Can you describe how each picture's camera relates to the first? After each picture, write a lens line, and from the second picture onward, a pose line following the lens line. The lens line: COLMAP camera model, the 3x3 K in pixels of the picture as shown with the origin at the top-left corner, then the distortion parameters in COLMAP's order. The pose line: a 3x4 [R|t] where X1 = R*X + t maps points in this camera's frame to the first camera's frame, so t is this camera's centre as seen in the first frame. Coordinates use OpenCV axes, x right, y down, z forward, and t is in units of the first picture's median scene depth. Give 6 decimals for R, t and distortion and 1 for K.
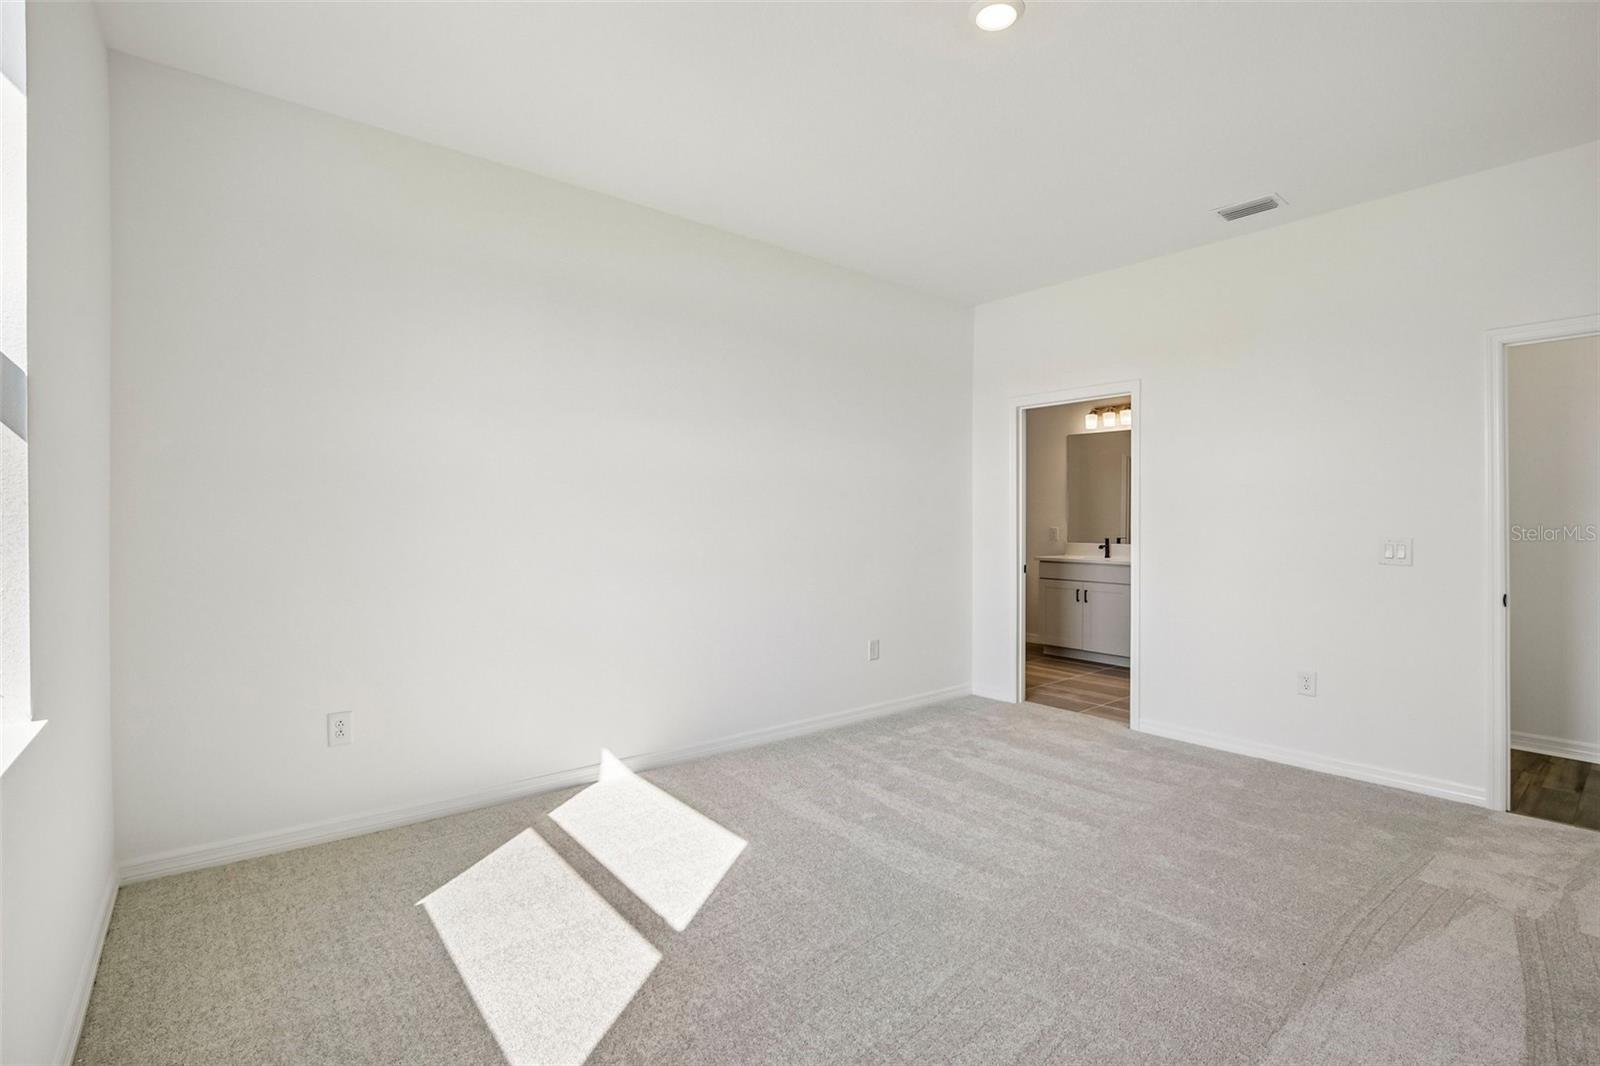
lens RADIAL K [[732.2, 0, 812.0], [0, 732.2, 522.1], [0, 0, 1]] dist [-0.039351, 0.008677]
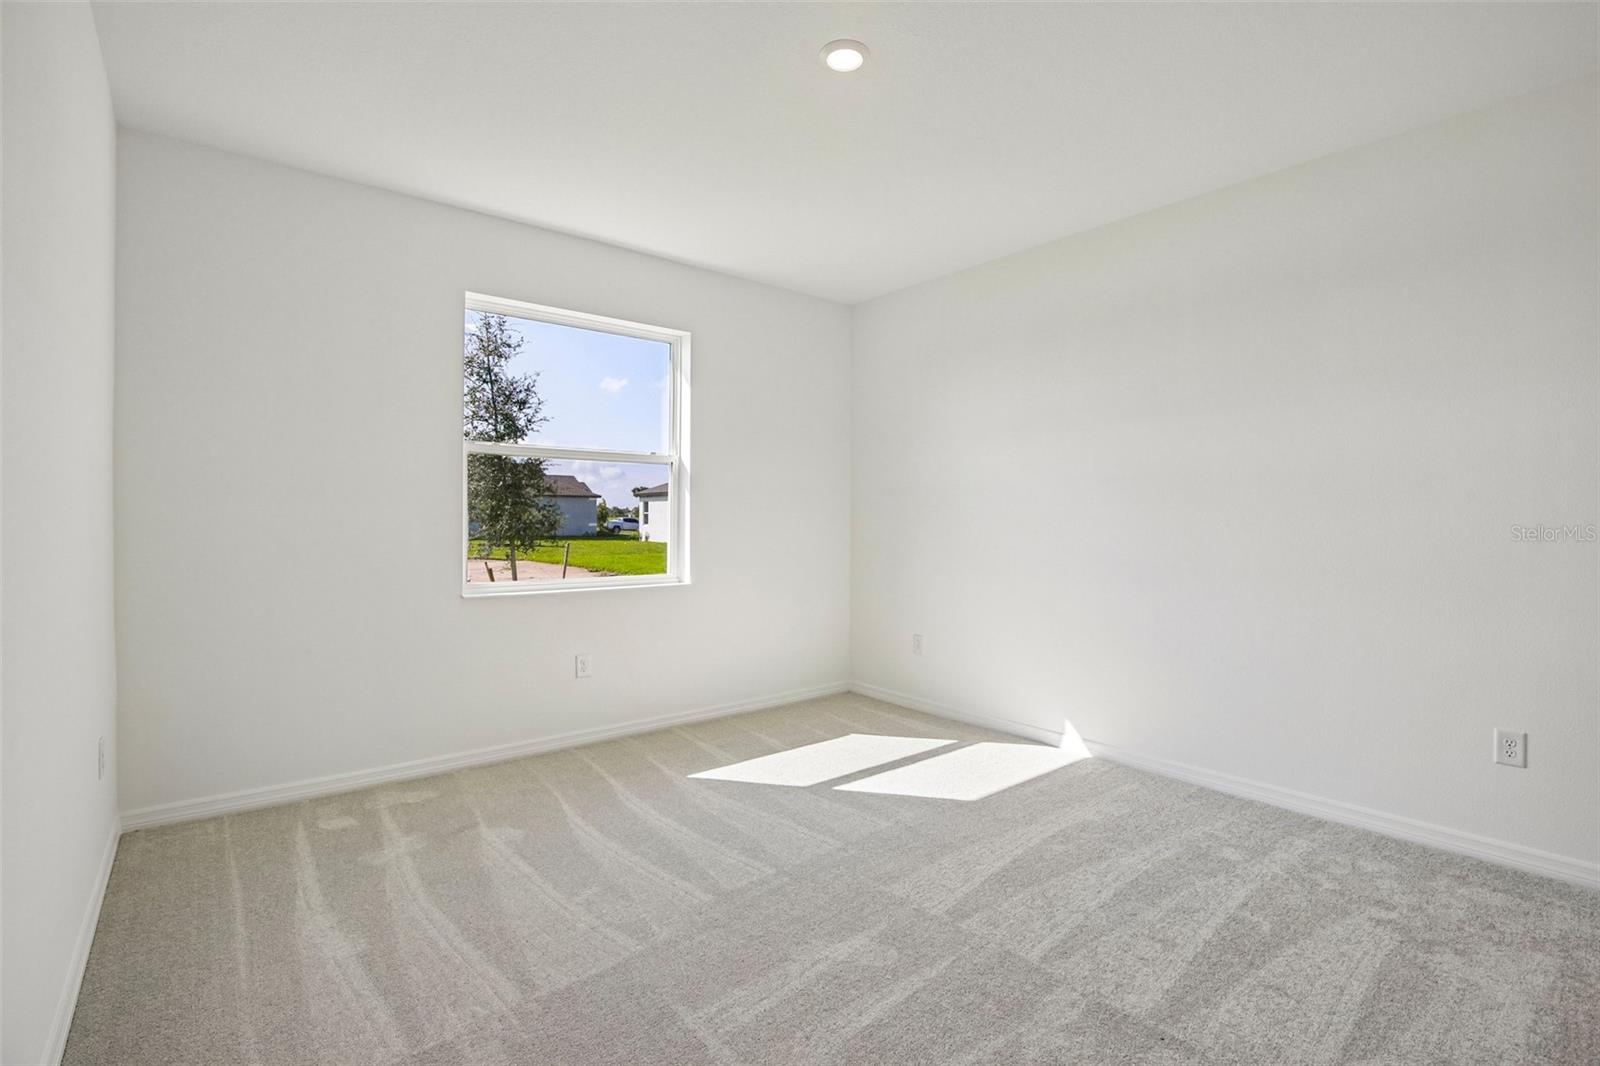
lens RADIAL K [[732.2, 0, 812.0], [0, 732.2, 522.1], [0, 0, 1]] dist [-0.039351, 0.008677]
pose [[0.006633, 0.003482, -0.999972, 0.971223], [-0.006285, 0.999974, 0.003441, -0.006319], [0.999958, 0.006262, 0.006655, 0.667103]]
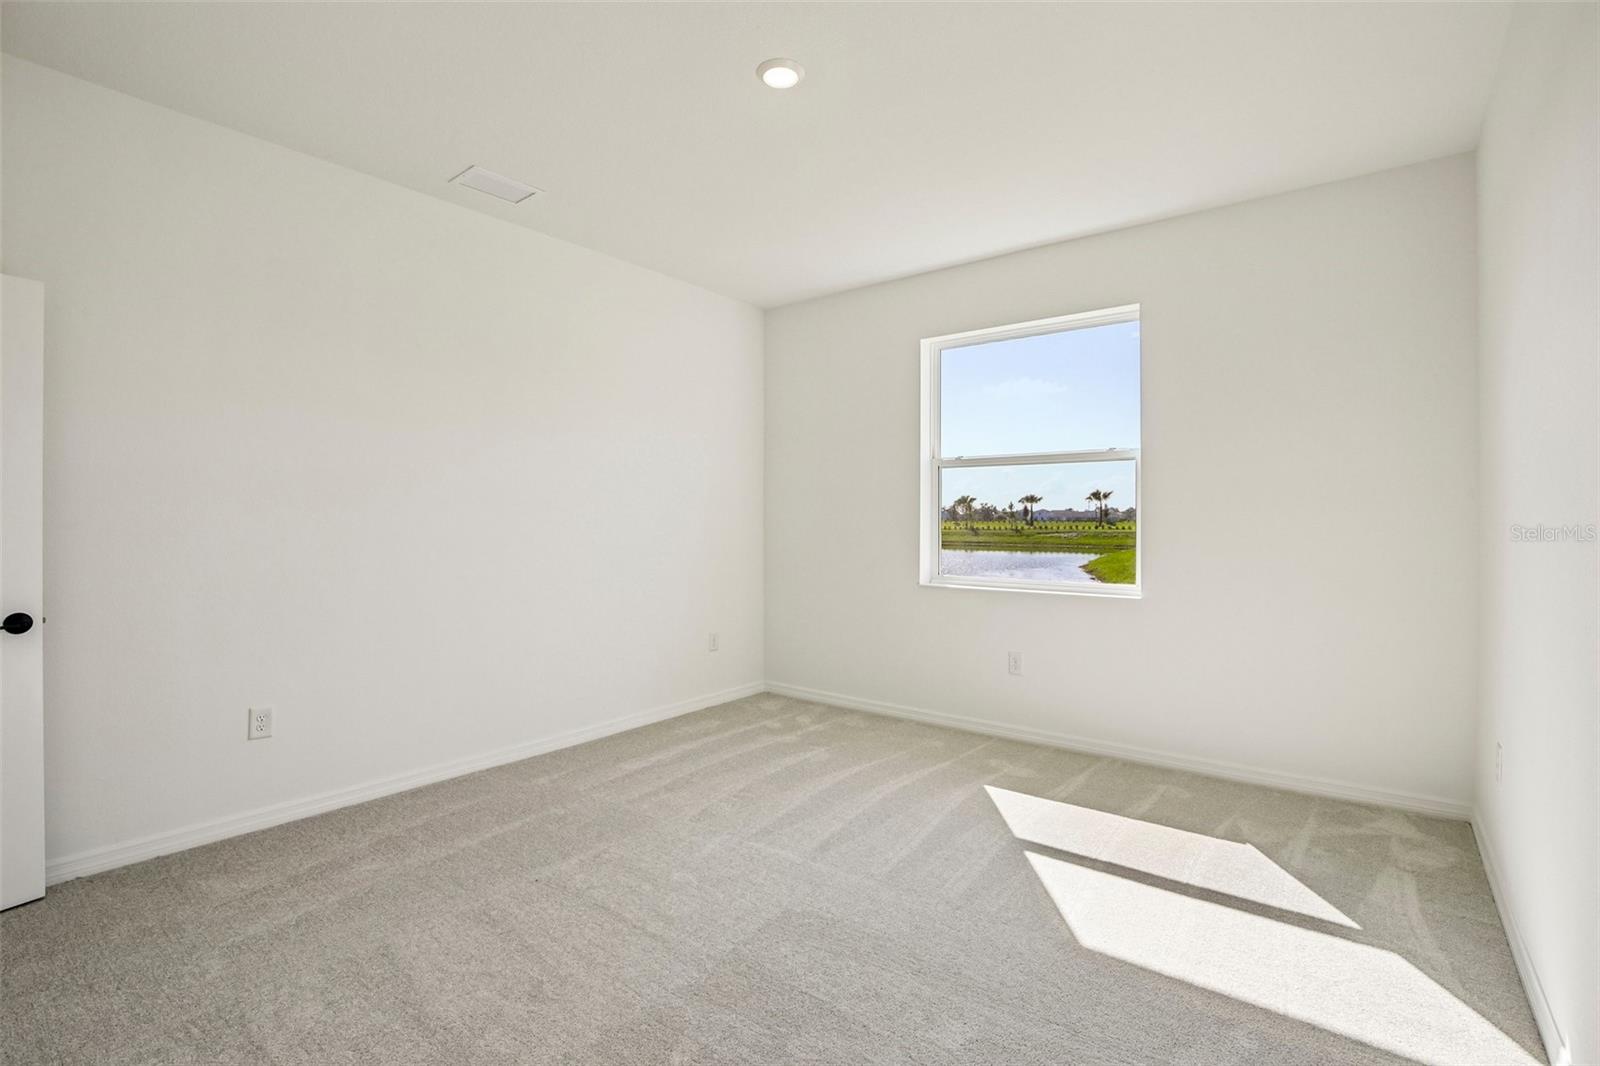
lens RADIAL K [[732.2, 0, 812.0], [0, 732.2, 522.1], [0, 0, 1]] dist [-0.039351, 0.008677]
pose [[-0.971821, 0.000552, -0.235719, 0.339269], [-0.001590, 0.999959, 0.008894, -0.016025], [0.235715, 0.009018, -0.971780, 1.514700]]
